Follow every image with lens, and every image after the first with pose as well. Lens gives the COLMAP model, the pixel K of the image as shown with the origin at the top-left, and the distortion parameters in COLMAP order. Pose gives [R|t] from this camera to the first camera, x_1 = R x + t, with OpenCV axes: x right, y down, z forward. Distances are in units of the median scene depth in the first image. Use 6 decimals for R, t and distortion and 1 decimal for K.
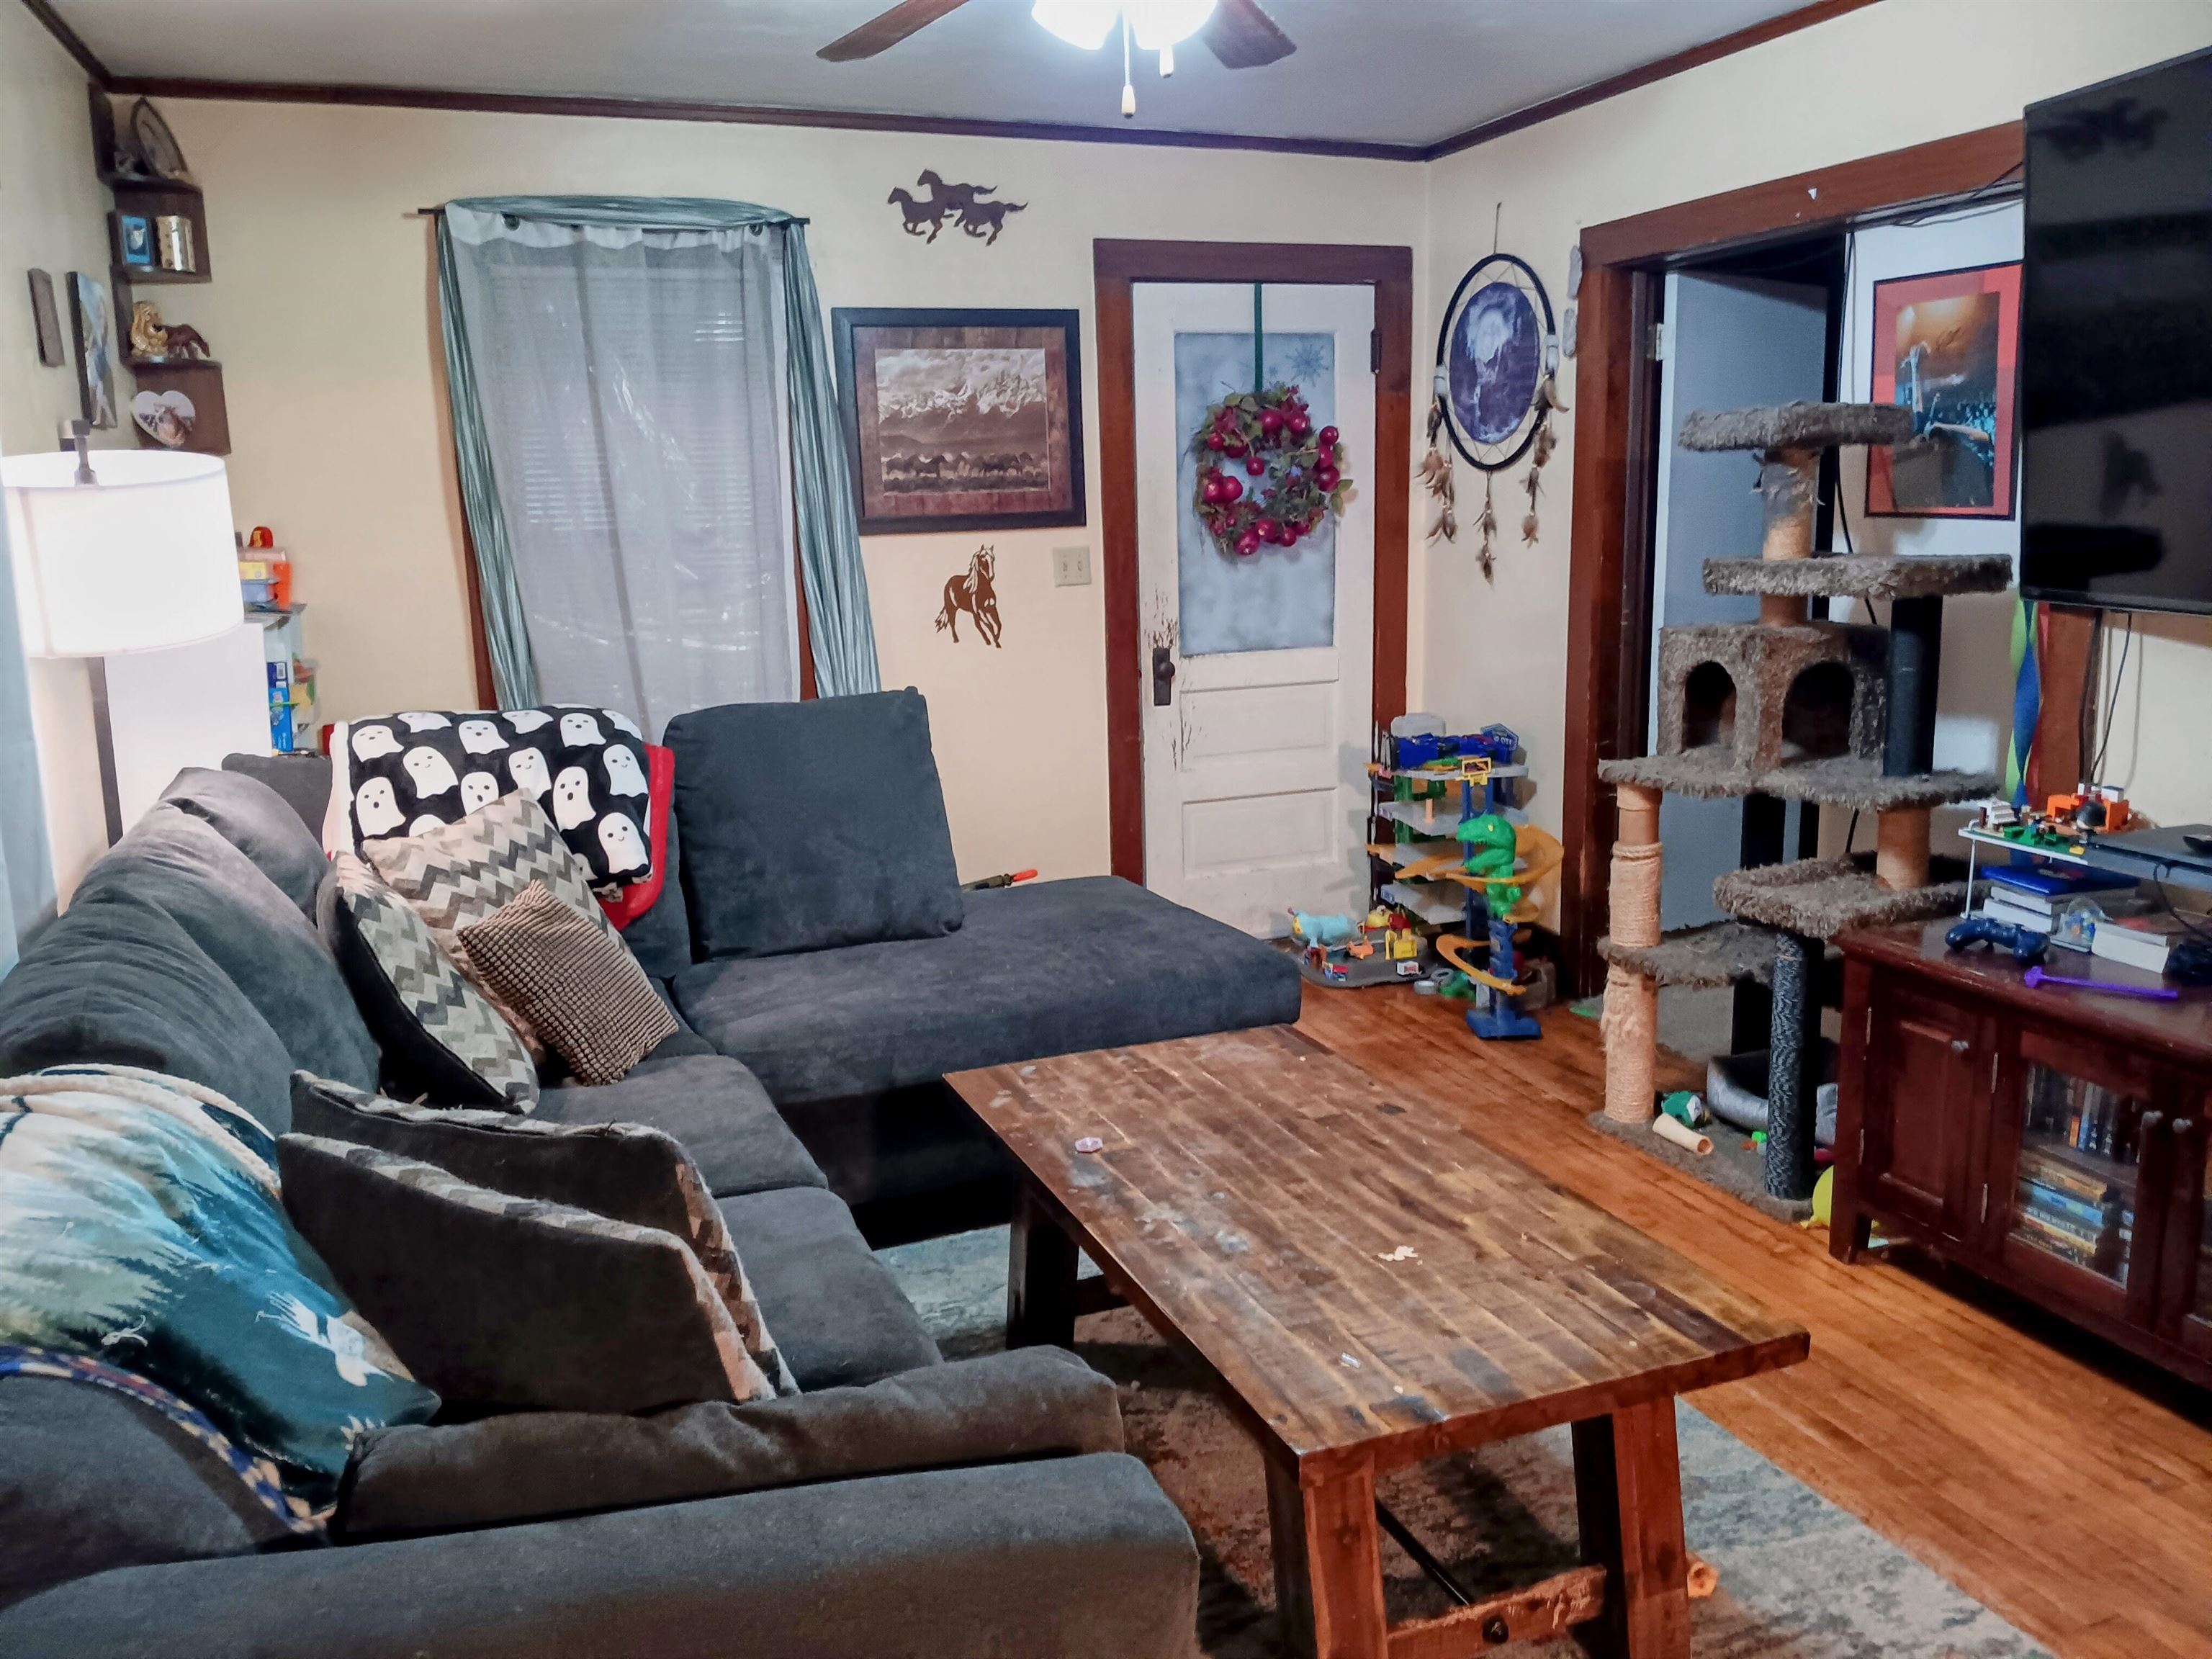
lens RADIAL K [[1674.6, 0, 1106.5], [0, 1674.6, 831.0], [0, 0, 1]] dist [0.010749, -0.019330]
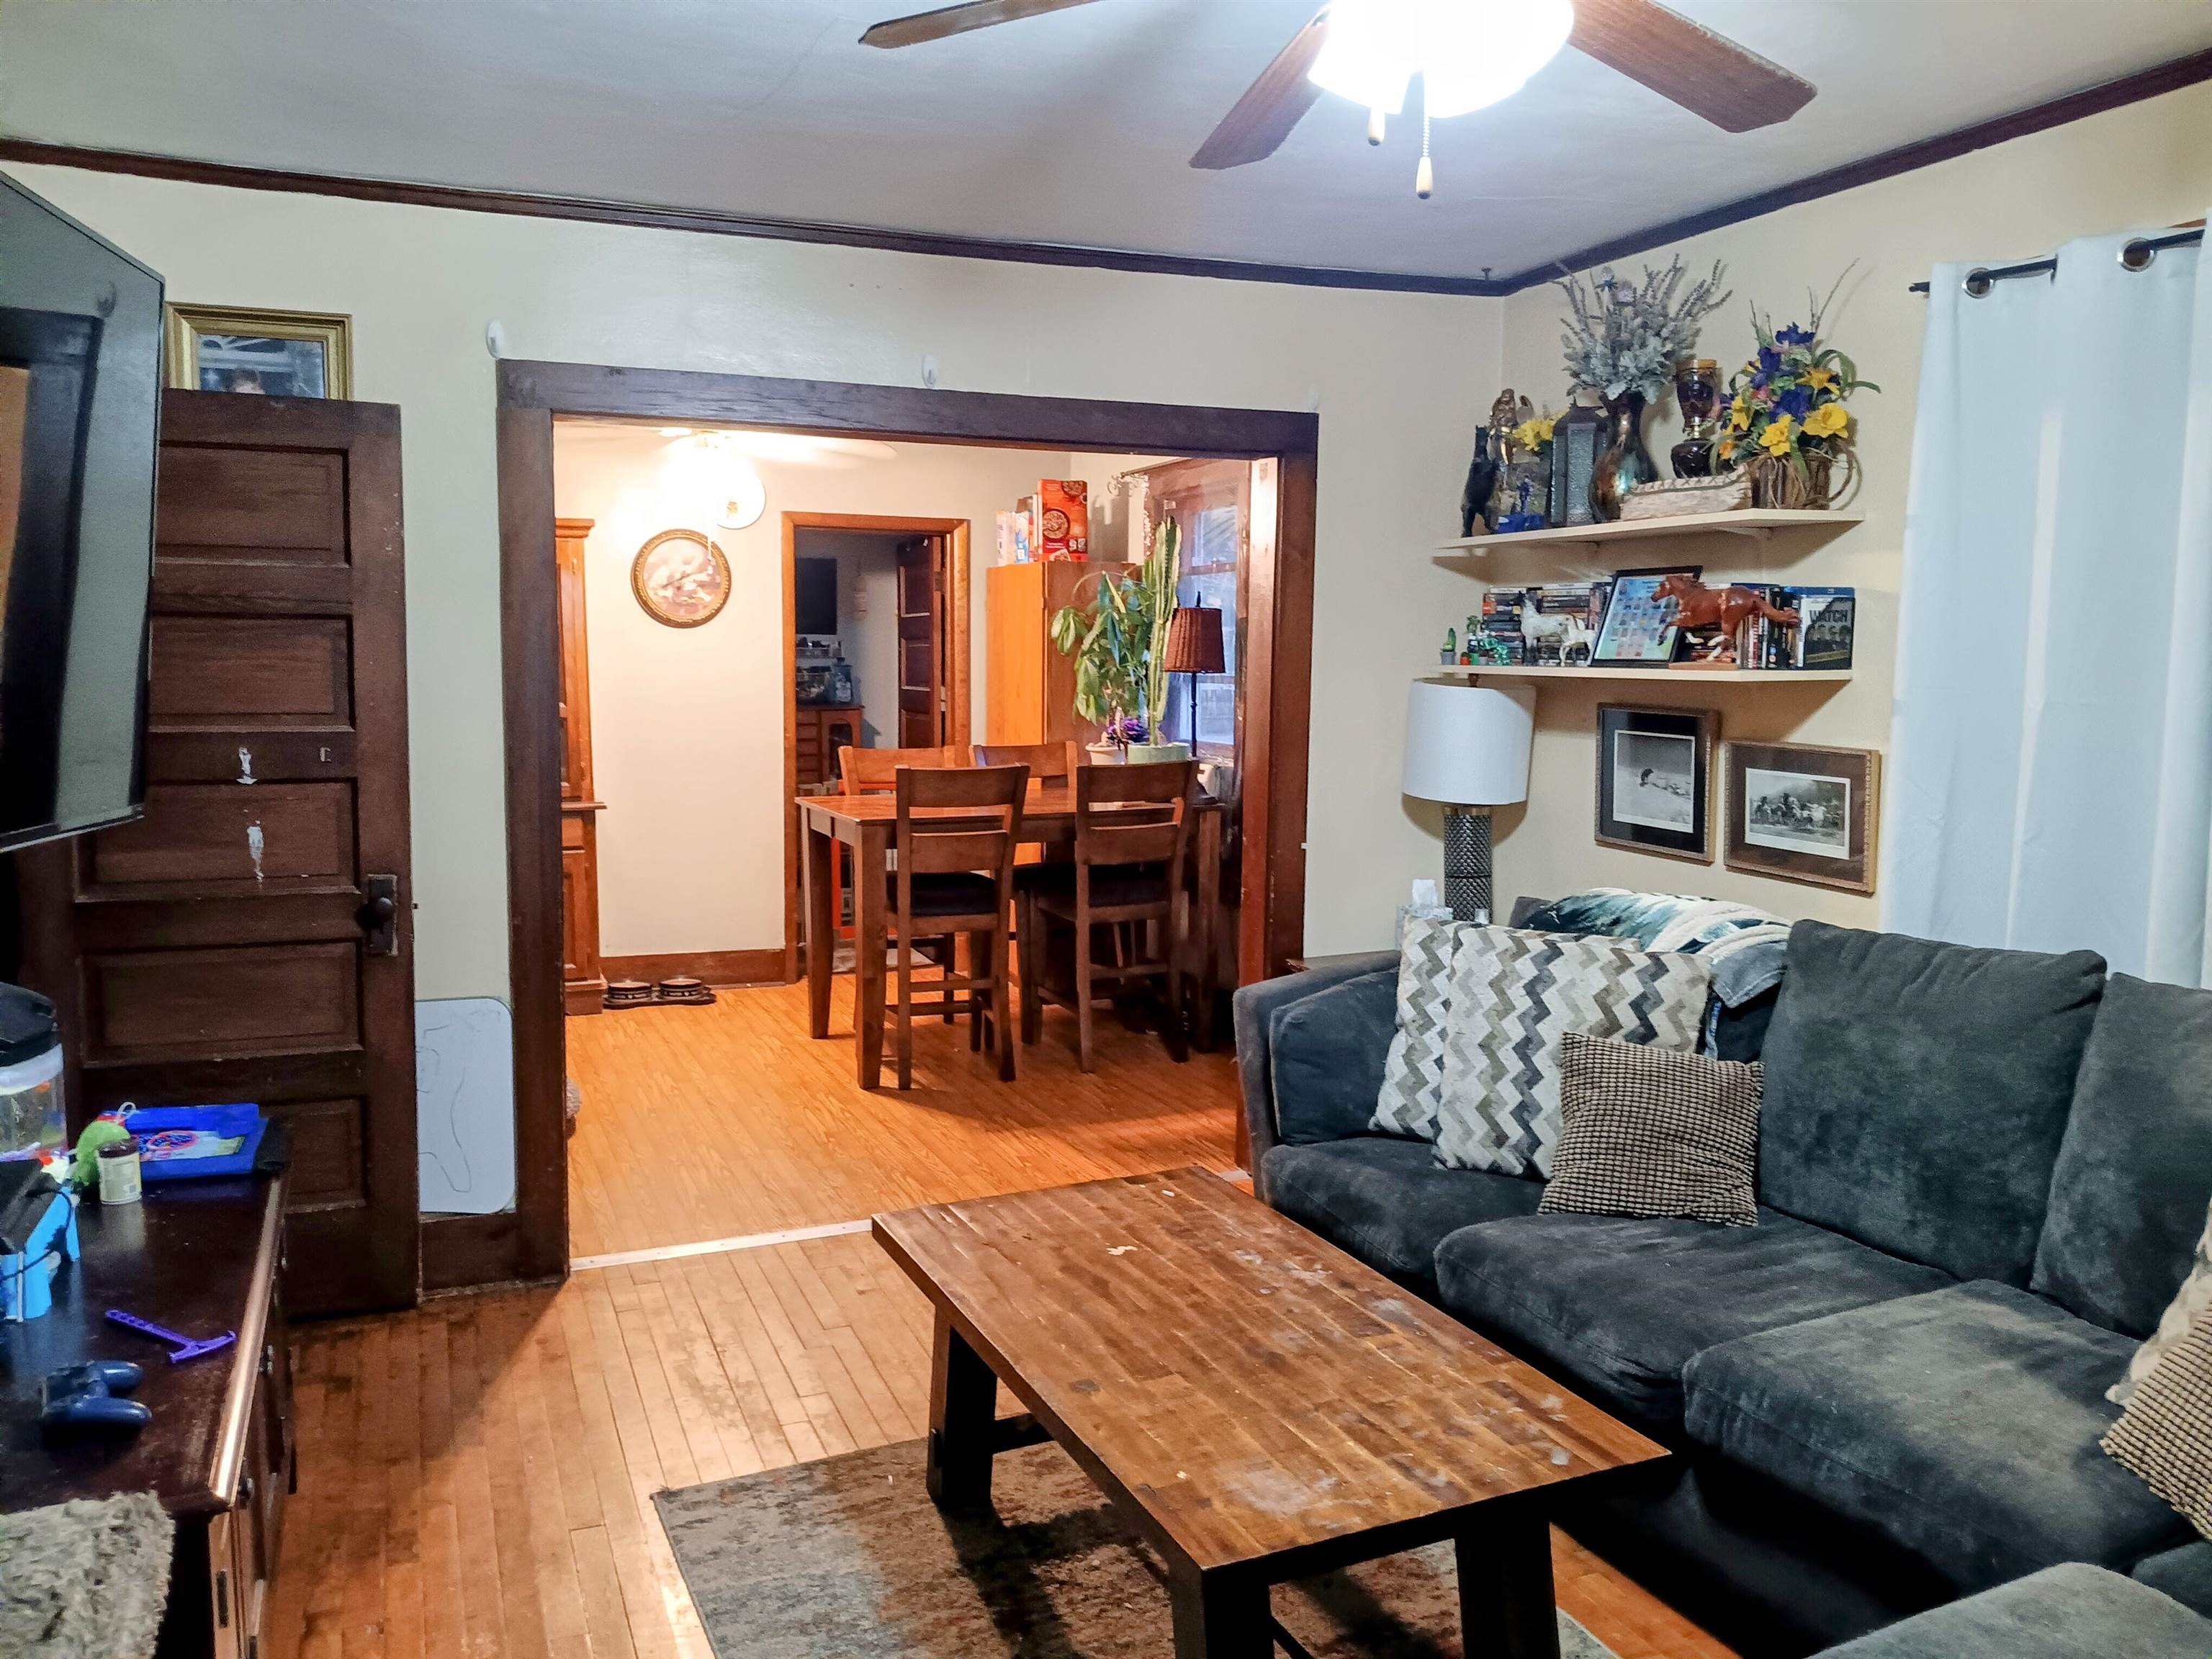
lens RADIAL K [[1674.6, 0, 1107.4], [0, 1674.6, 824.6], [0, 0, 1]] dist [0.010749, -0.019330]
pose [[-0.998980, 0.023231, -0.038716, 0.196021], [0.011357, 0.959199, 0.282504, -0.376501], [0.043699, 0.281776, -0.958485, 1.858453]]
